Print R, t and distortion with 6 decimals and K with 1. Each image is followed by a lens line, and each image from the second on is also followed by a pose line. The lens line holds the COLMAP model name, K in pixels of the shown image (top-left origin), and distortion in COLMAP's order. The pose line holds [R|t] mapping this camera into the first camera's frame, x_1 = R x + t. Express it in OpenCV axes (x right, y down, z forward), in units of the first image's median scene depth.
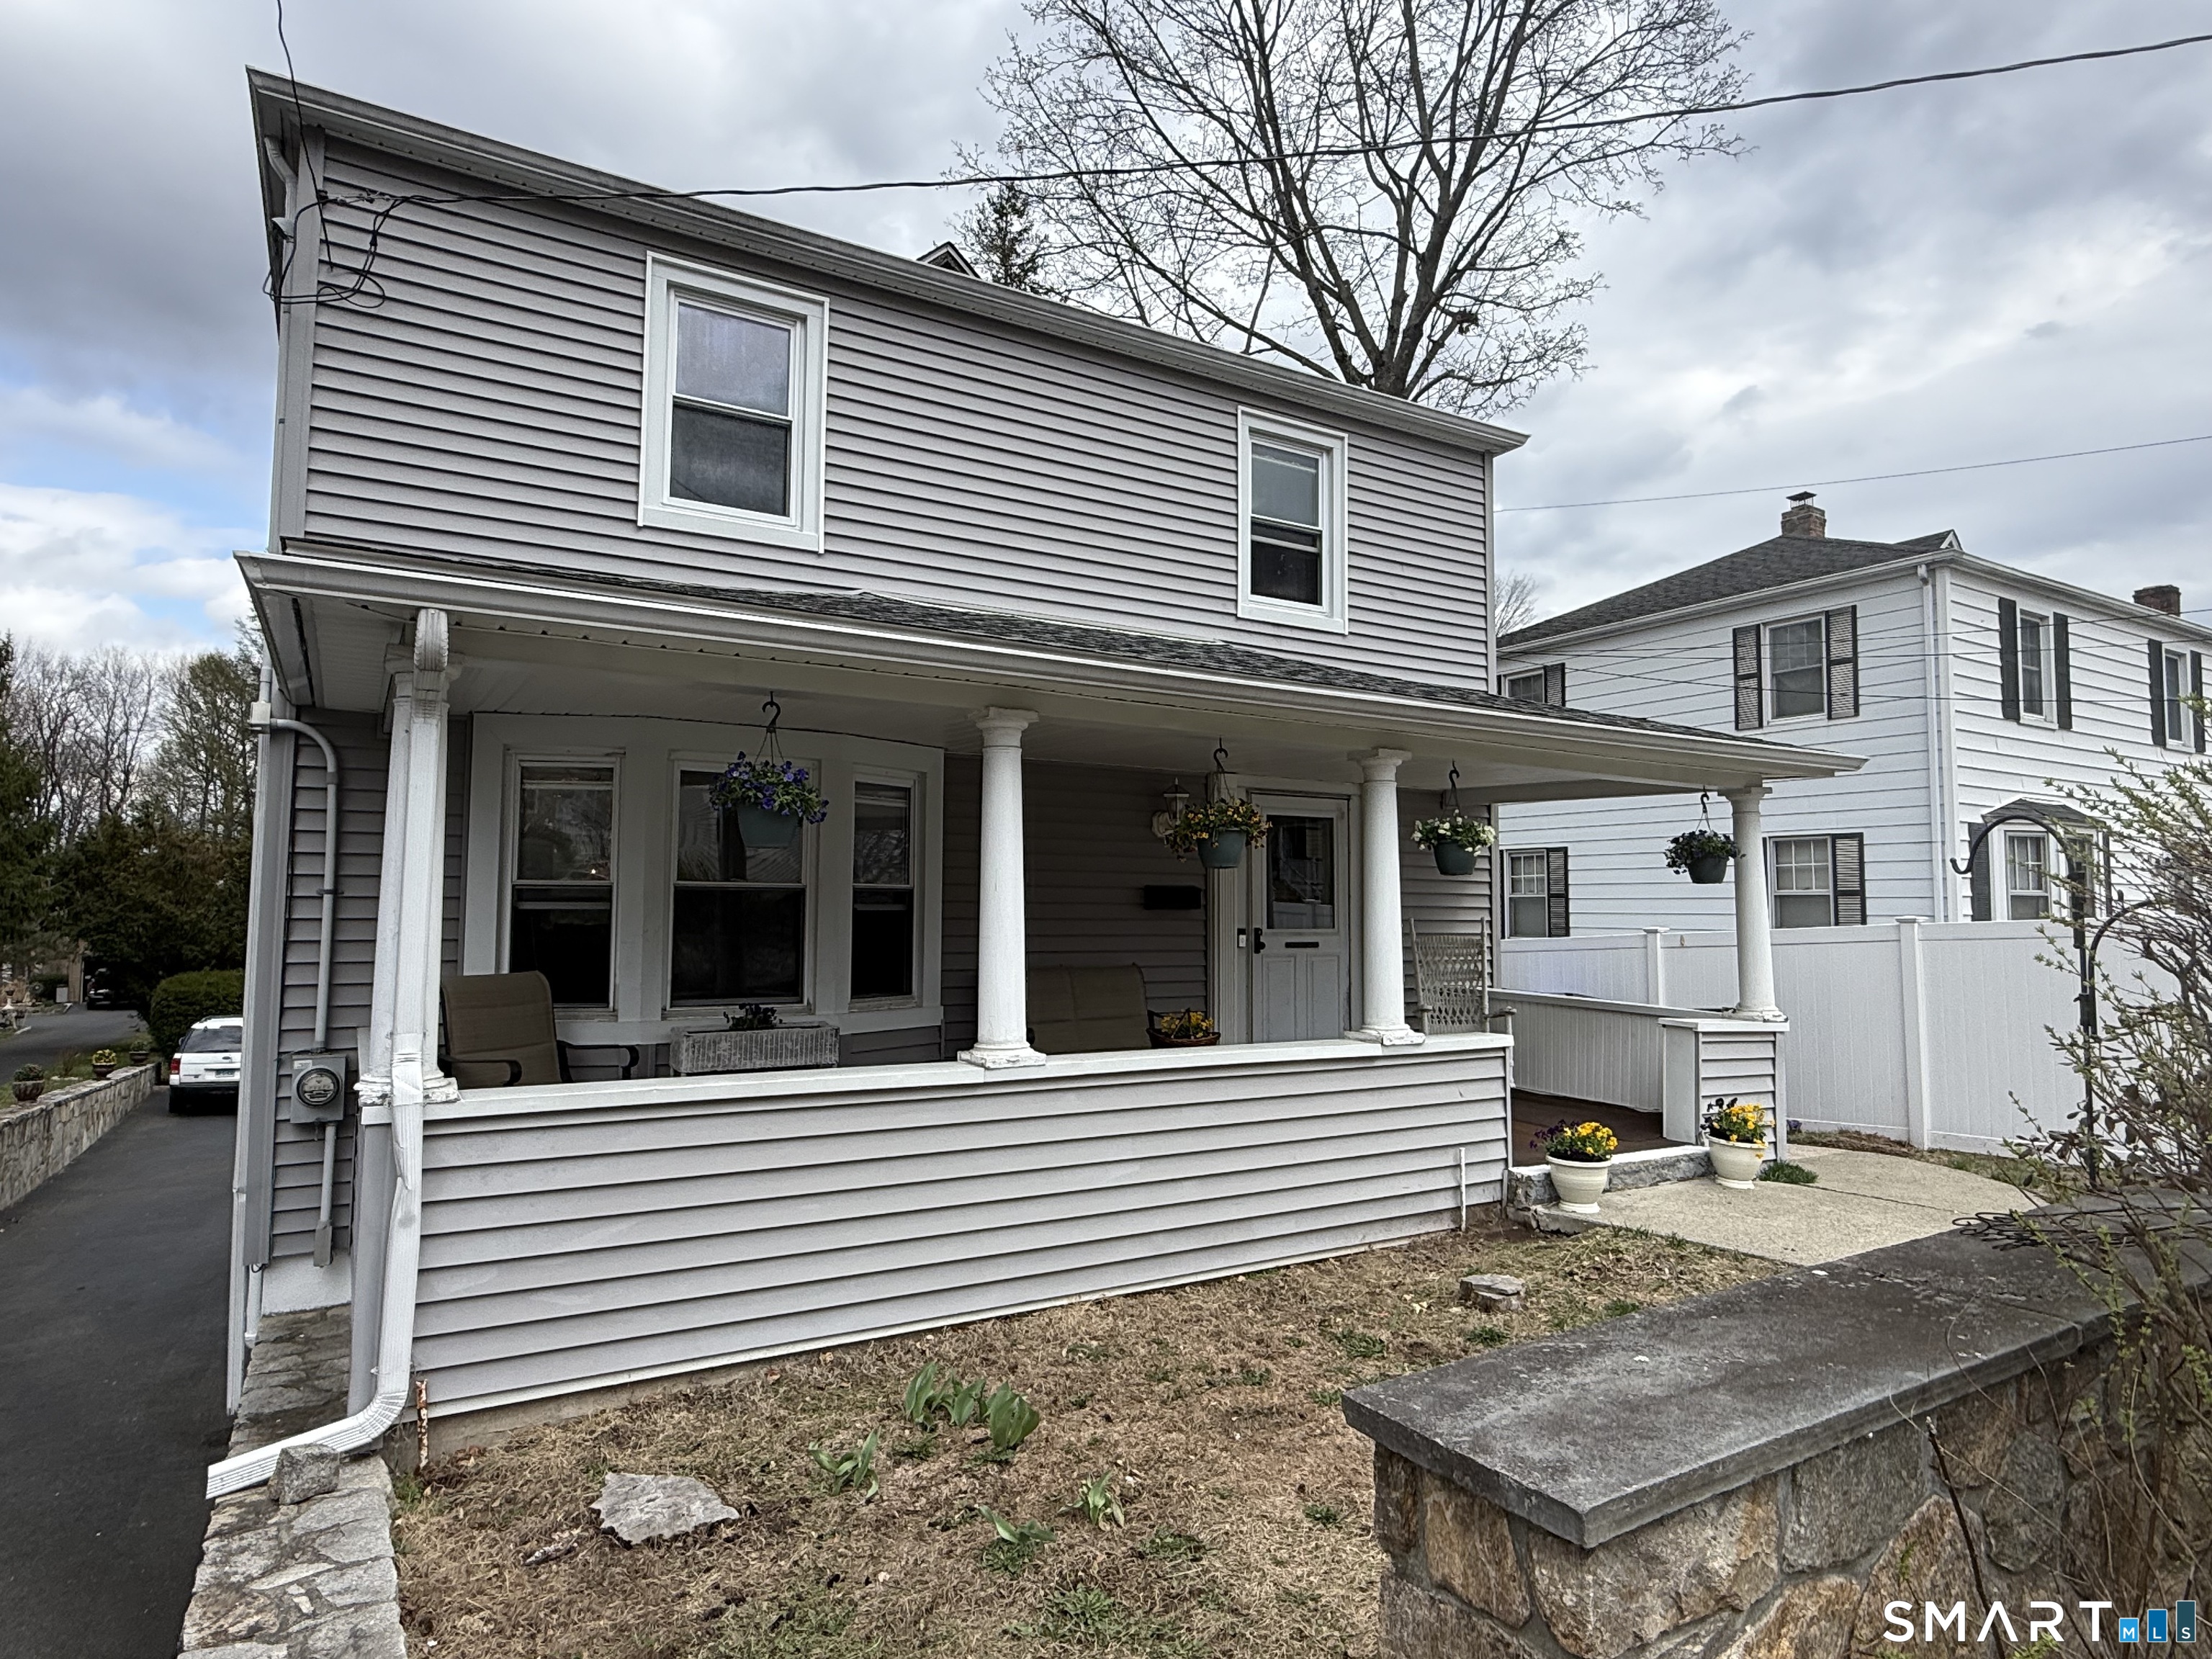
lens RADIAL K [[1250.2, 0, 1106.0], [0, 1250.2, 829.5], [0, 0, 1]] dist [-0.001150, 0.000582]
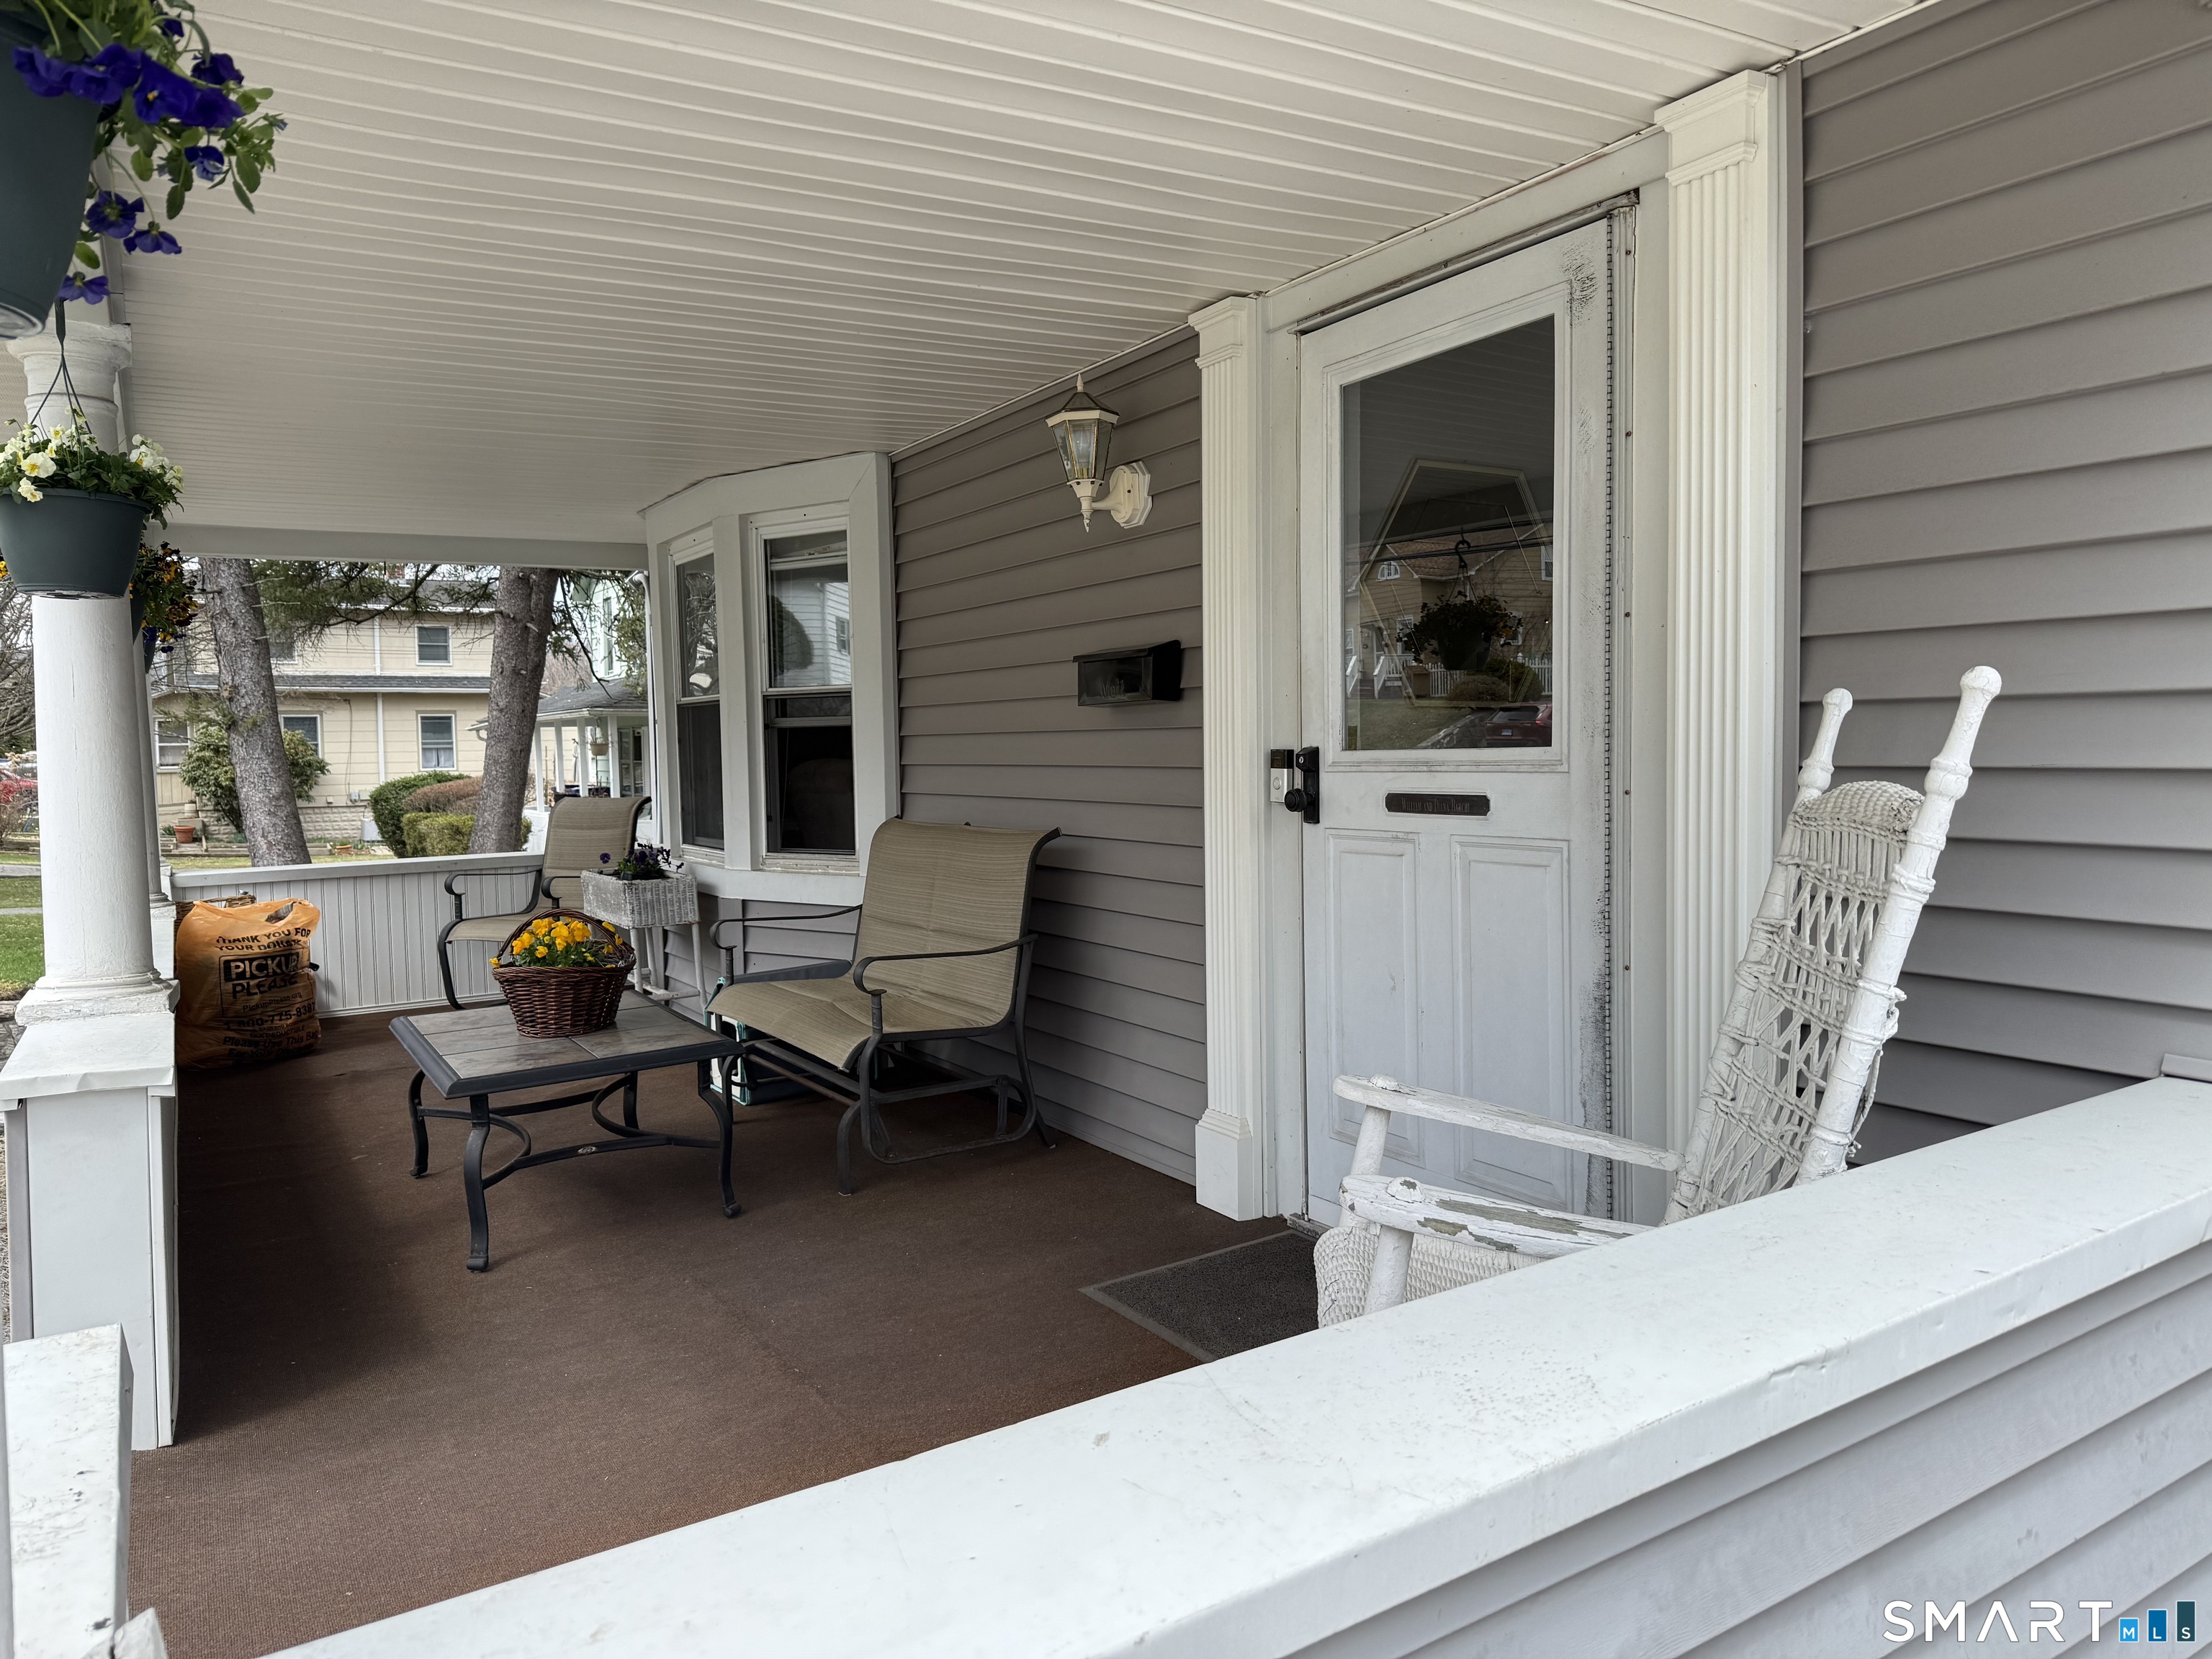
lens RADIAL K [[1527.2, 0, 1106.0], [0, 1527.2, 829.5], [0, 0, 1]] dist [0.172470, -0.338531]
pose [[-0.002356, 0.048940, -0.998799, 0.648729], [0.082741, 0.995386, 0.048578, 0.093459], [0.996568, -0.082527, -0.006395, 1.160593]]
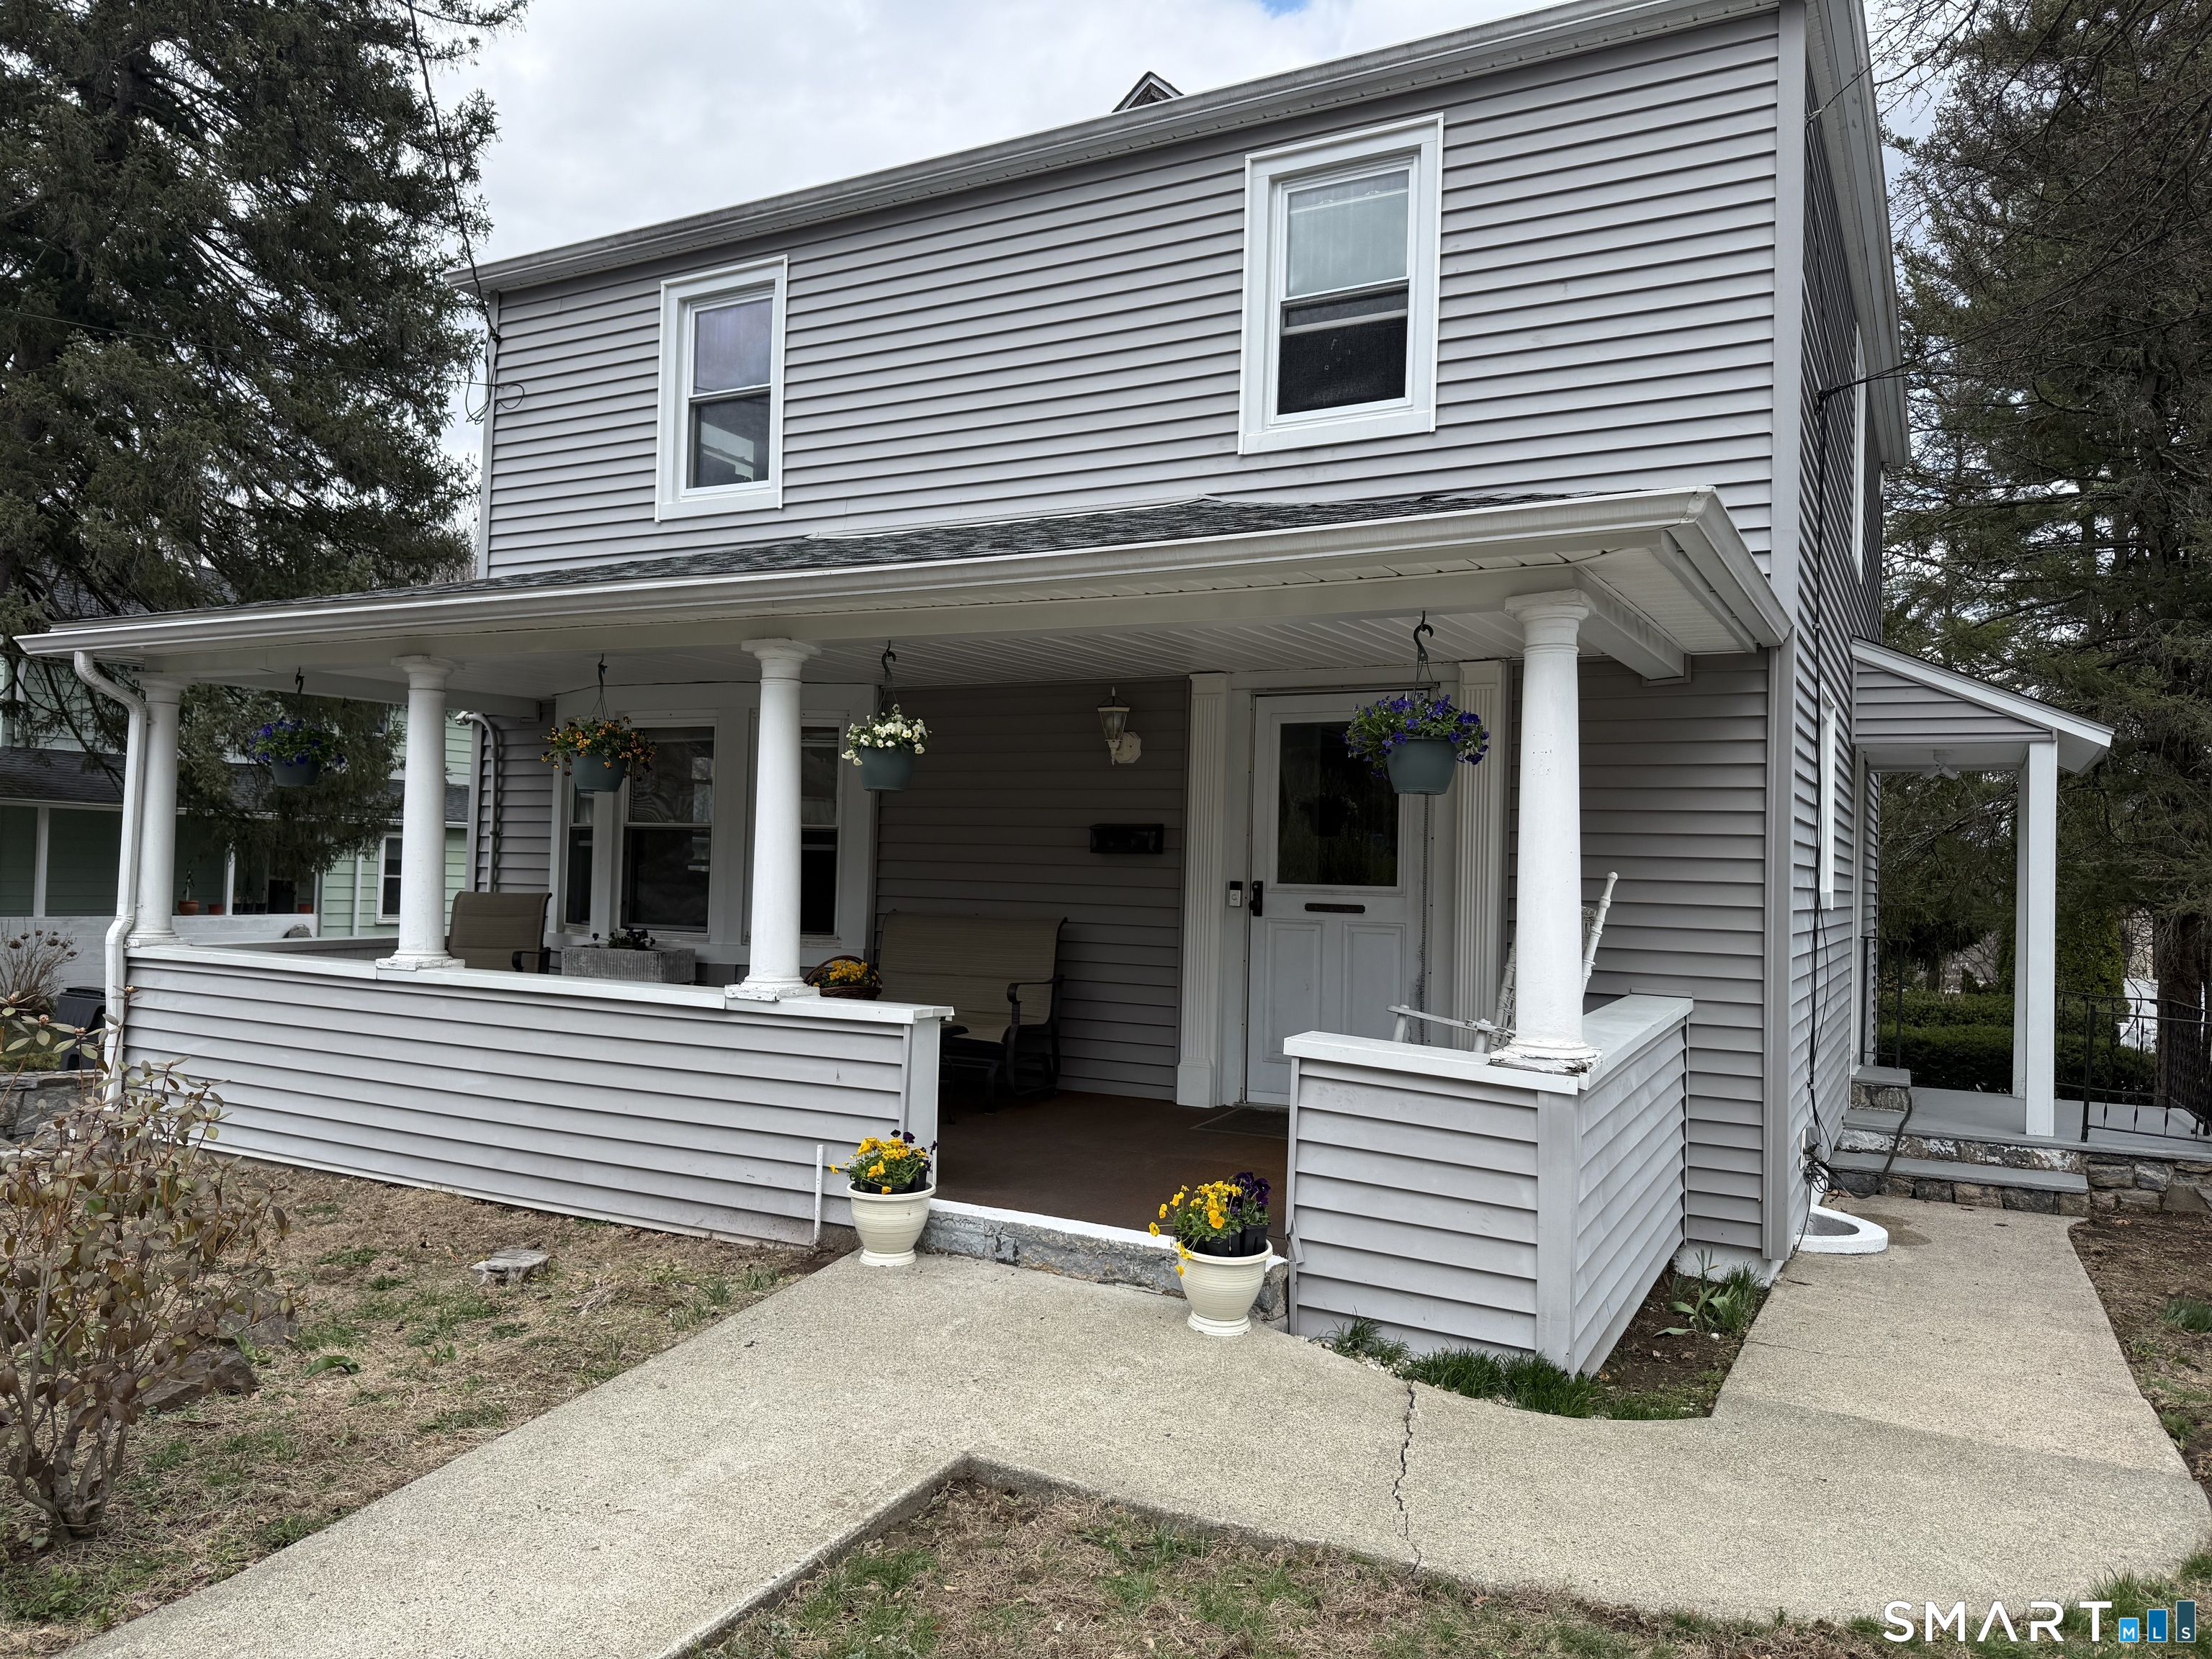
lens RADIAL K [[1527.2, 0, 1106.0], [0, 1527.2, 829.5], [0, 0, 1]] dist [0.172470, -0.338531]
pose [[0.506228, -0.017061, -0.862231, 1.032705], [0.030621, 0.999529, -0.001799, 0.058515], [0.861856, -0.025492, 0.506512, 0.582067]]
